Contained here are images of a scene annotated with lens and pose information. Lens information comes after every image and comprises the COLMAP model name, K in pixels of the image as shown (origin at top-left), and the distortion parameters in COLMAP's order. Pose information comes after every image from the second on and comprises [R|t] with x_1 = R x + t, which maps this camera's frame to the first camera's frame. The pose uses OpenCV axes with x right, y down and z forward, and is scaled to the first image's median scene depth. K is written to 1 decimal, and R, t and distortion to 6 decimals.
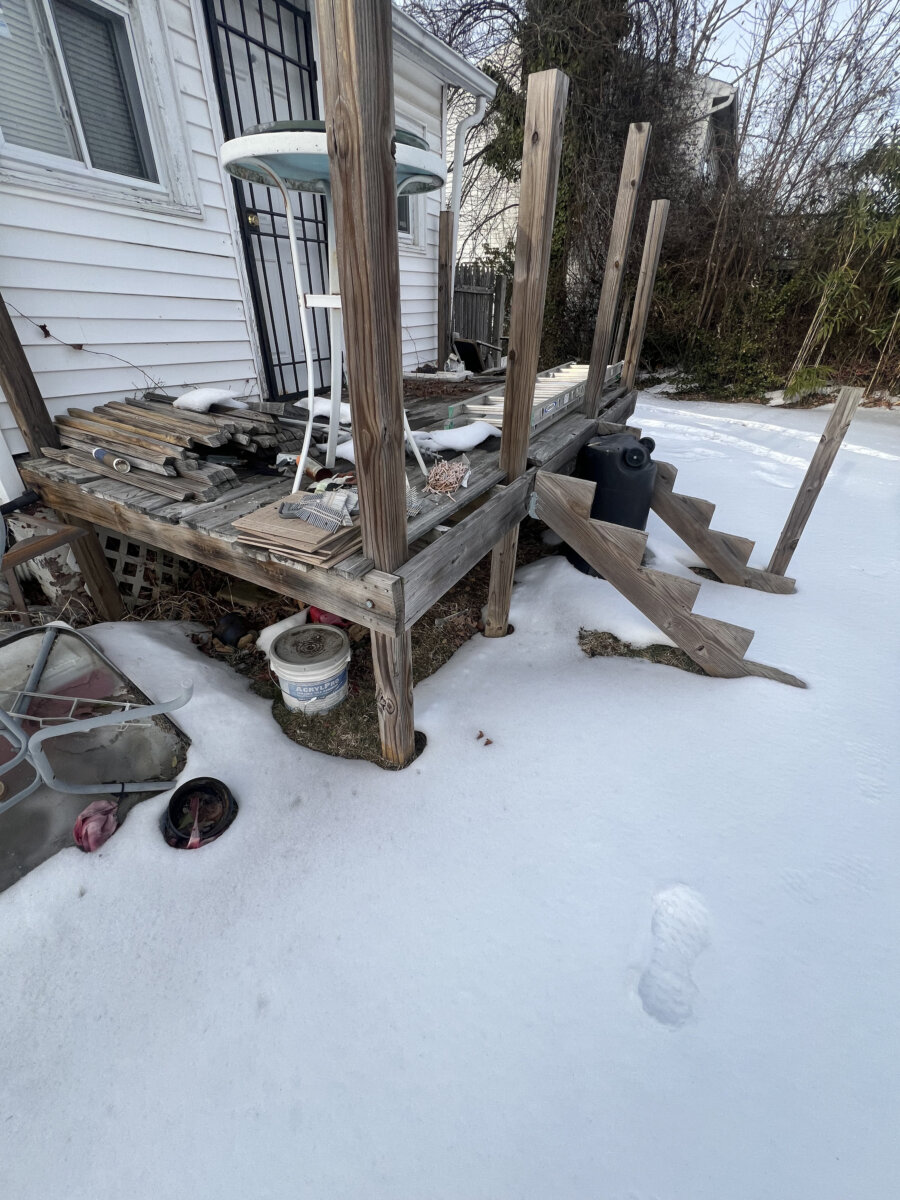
lens RADIAL K [[481.1, 0, 450.0], [0, 481.1, 600.0], [0, 0, 1]] dist [0.000932, -0.000520]
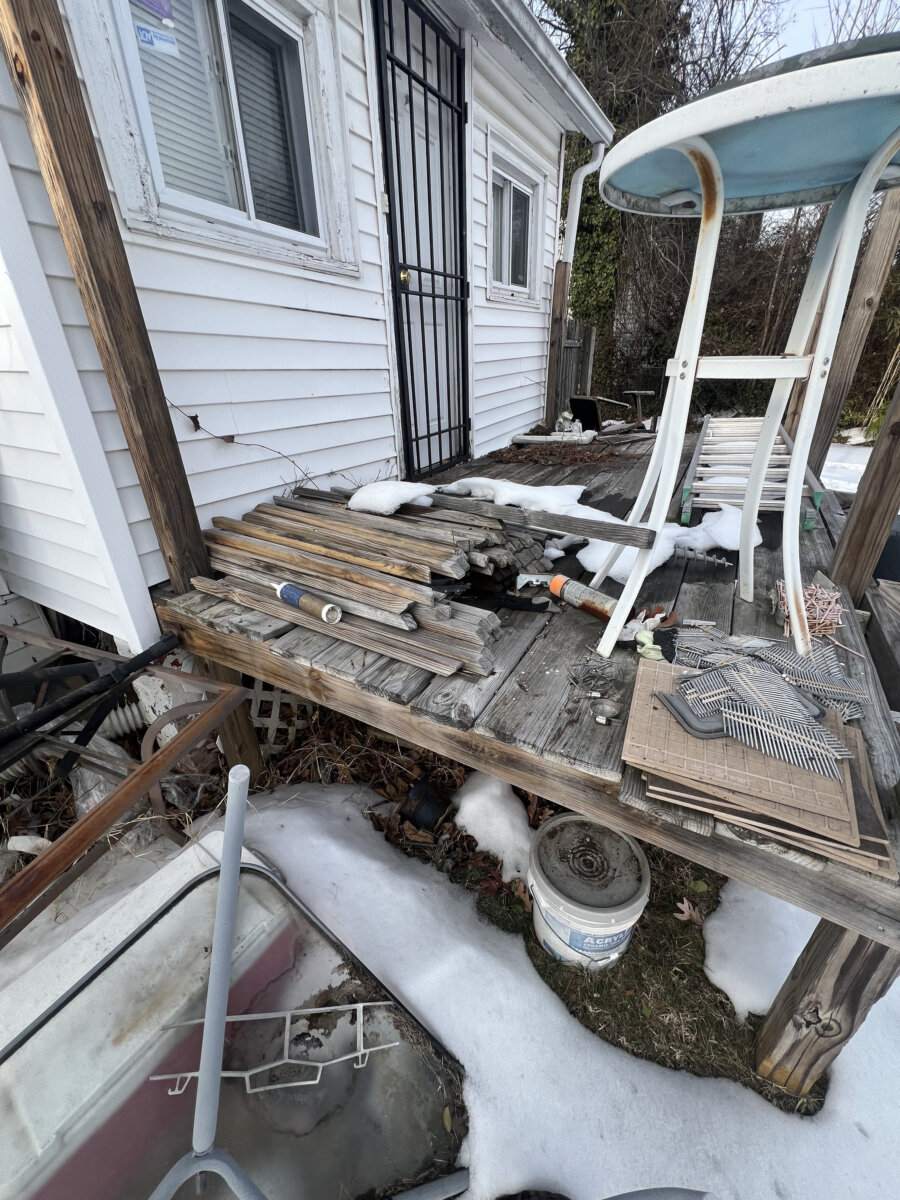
lens RADIAL K [[481.1, 0, 450.0], [0, 481.1, 600.0], [0, 0, 1]] dist [0.000932, -0.000520]
pose [[0.998865, -0.036335, -0.030793, -0.413137], [0.033522, 0.995610, -0.087388, -0.195460], [0.033833, 0.086256, 0.995698, 0.276016]]
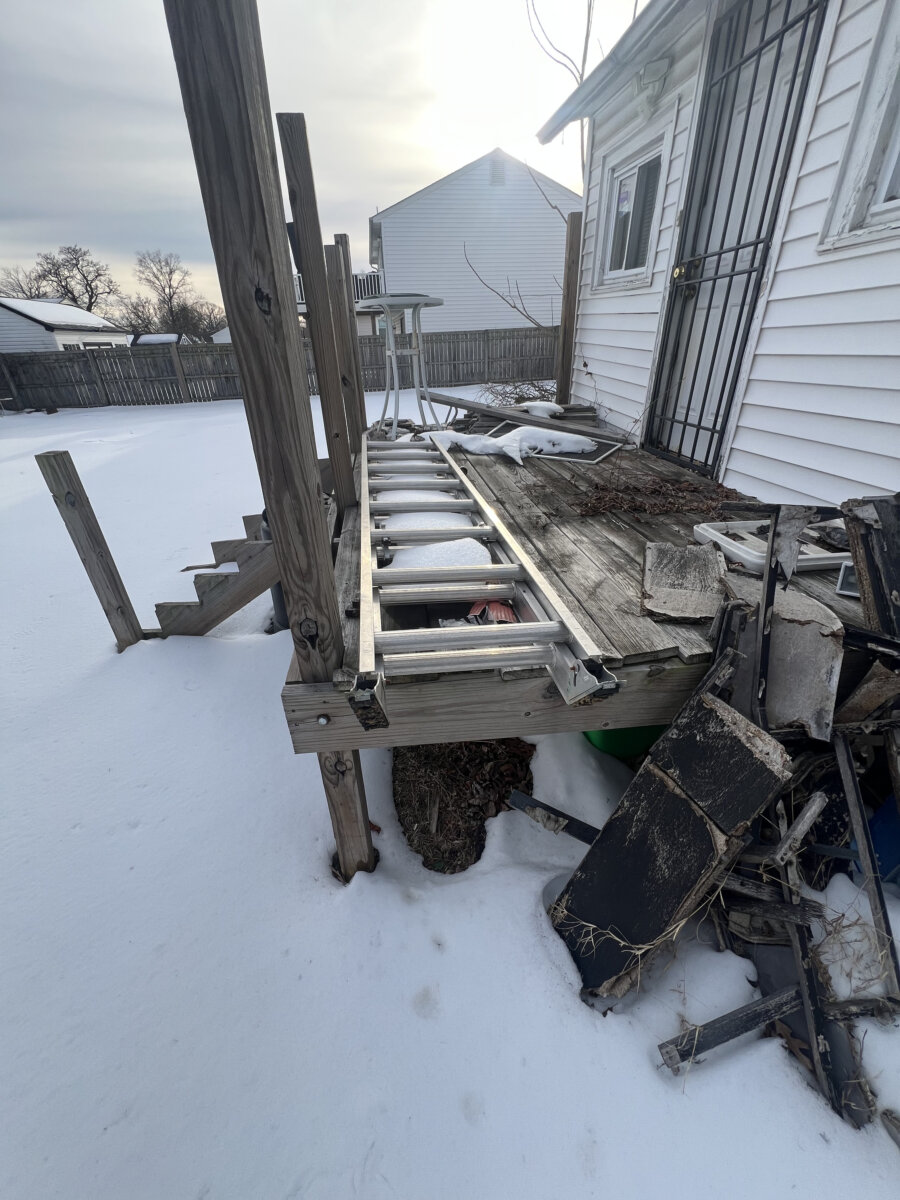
lens RADIAL K [[481.1, 0, 450.0], [0, 481.1, 600.0], [0, 0, 1]] dist [0.000932, -0.000520]
pose [[-0.804945, 0.287897, -0.518824, 0.808387], [-0.304931, 0.549378, 0.777946, -1.295533], [0.508999, 0.784410, -0.354430, 2.024511]]
